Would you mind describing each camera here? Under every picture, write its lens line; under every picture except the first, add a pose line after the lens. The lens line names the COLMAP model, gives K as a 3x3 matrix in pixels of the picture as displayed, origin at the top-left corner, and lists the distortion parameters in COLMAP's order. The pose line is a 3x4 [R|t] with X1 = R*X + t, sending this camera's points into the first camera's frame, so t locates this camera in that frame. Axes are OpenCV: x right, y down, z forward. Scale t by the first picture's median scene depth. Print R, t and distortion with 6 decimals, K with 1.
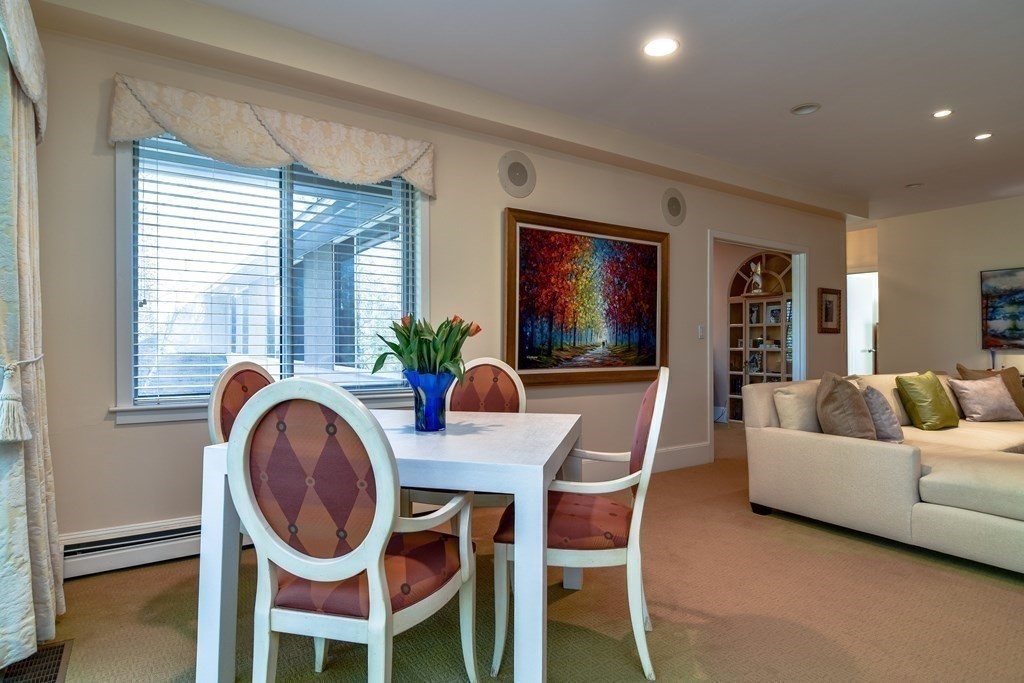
lens RADIAL K [[558.8, 0, 514.4], [0, 558.8, 339.0], [0, 0, 1]] dist [0.000068, -0.001610]
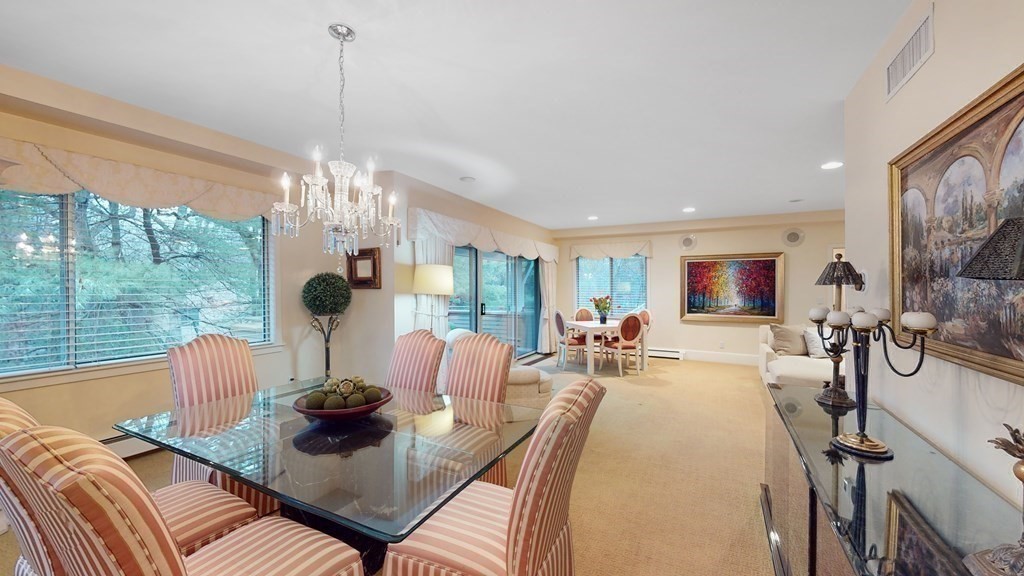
lens RADIAL K [[373.2, 0, 513.6], [0, 373.2, 289.1], [0, 0, 1]] dist [-0.000605, -0.000114]
pose [[0.474986, 0.001798, -0.879992, 1.074492], [0.006416, 0.999964, 0.005507, -0.072693], [0.879970, -0.008262, 0.474957, -0.551575]]
